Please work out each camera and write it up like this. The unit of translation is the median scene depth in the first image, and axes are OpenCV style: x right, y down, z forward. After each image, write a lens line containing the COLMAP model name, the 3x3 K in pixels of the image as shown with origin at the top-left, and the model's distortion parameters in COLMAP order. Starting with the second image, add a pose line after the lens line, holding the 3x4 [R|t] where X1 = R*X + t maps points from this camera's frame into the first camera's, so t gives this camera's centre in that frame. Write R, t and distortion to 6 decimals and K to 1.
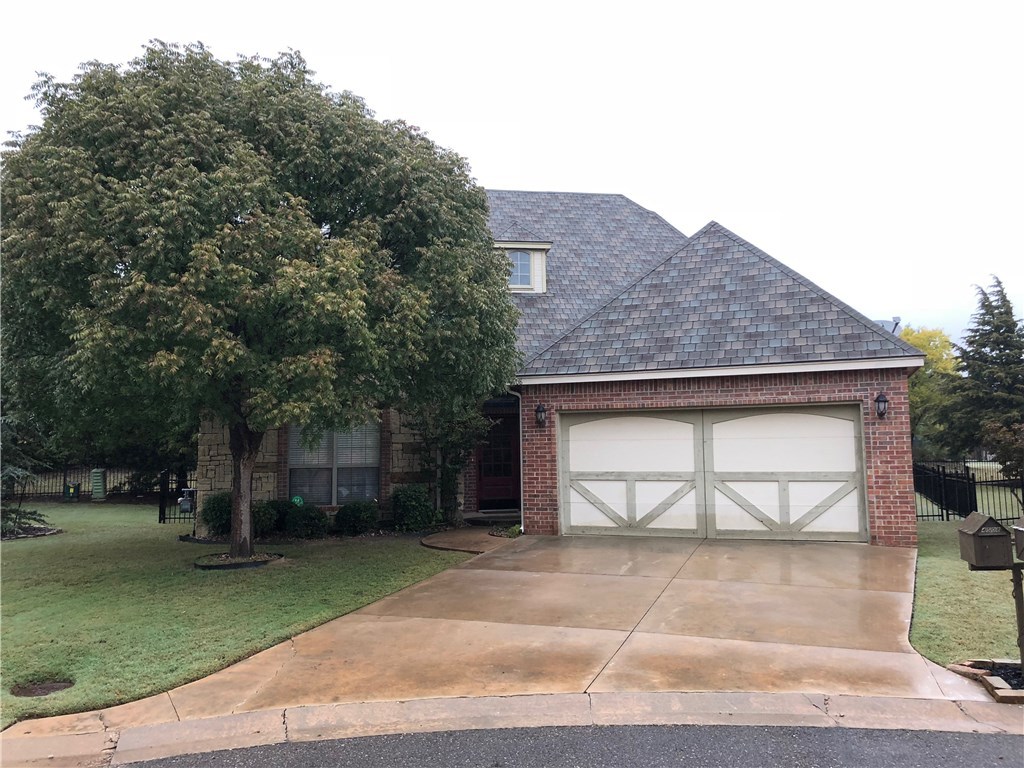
lens RADIAL K [[847.3, 0, 507.8], [0, 847.3, 380.1], [0, 0, 1]] dist [0.063156, -0.038079]
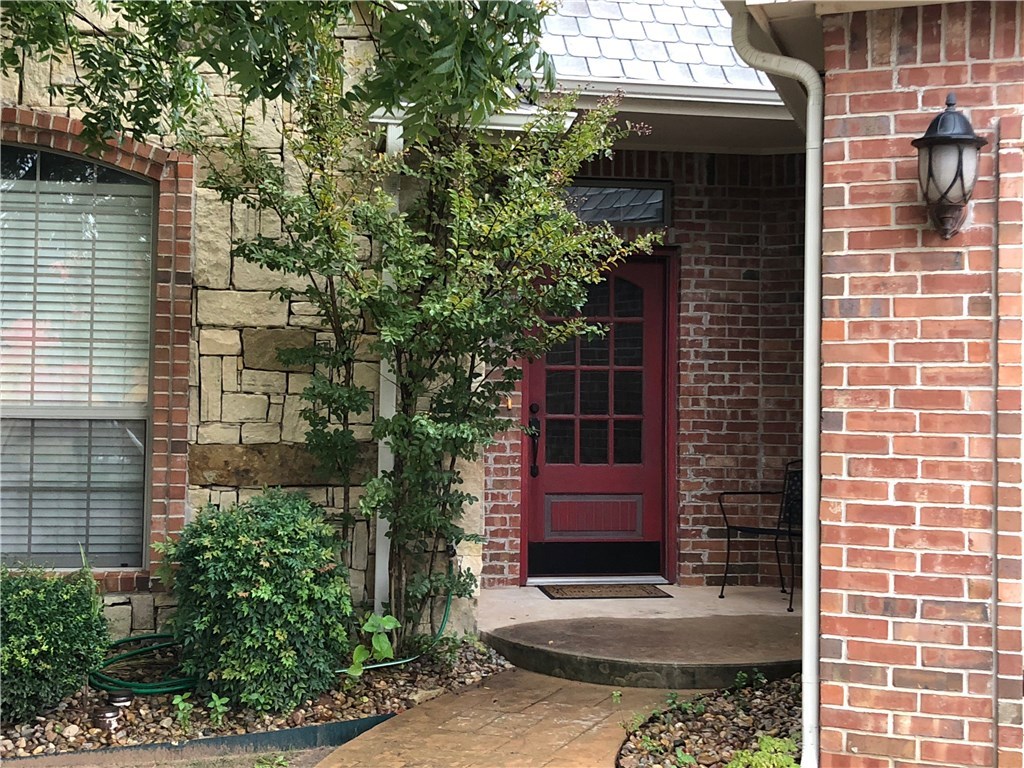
lens RADIAL K [[1293.6, 0, 514.2], [0, 1293.6, 380.3], [0, 0, 1]] dist [0.019981, 0.000000]
pose [[0.999573, 0.028984, 0.003702, -0.054383], [-0.029183, 0.996594, 0.077131, 0.069614], [-0.001454, -0.077206, 0.997014, 0.744210]]
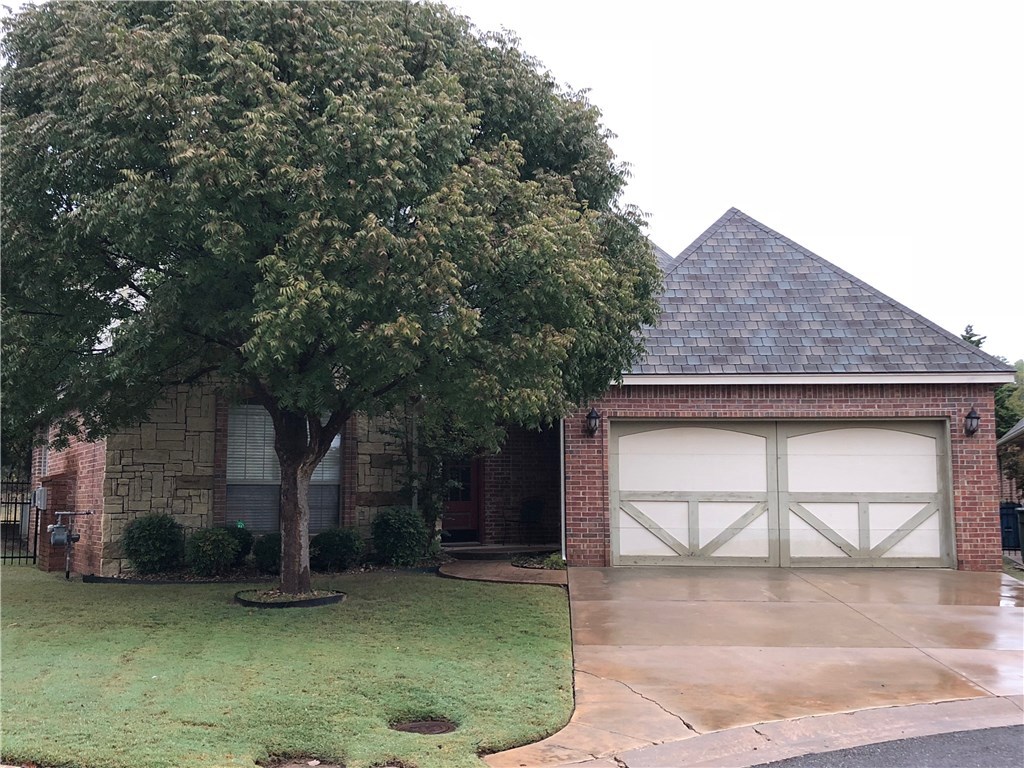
lens RADIAL K [[1119.6, 0, 515.2], [0, 1119.6, 383.2], [0, 0, 1]] dist [0.067723, 0.000000]
pose [[0.940777, 0.044815, 0.336050, -0.415104], [-0.041438, 0.998993, -0.017218, 0.025894], [-0.336483, 0.002273, 0.941687, -0.008104]]
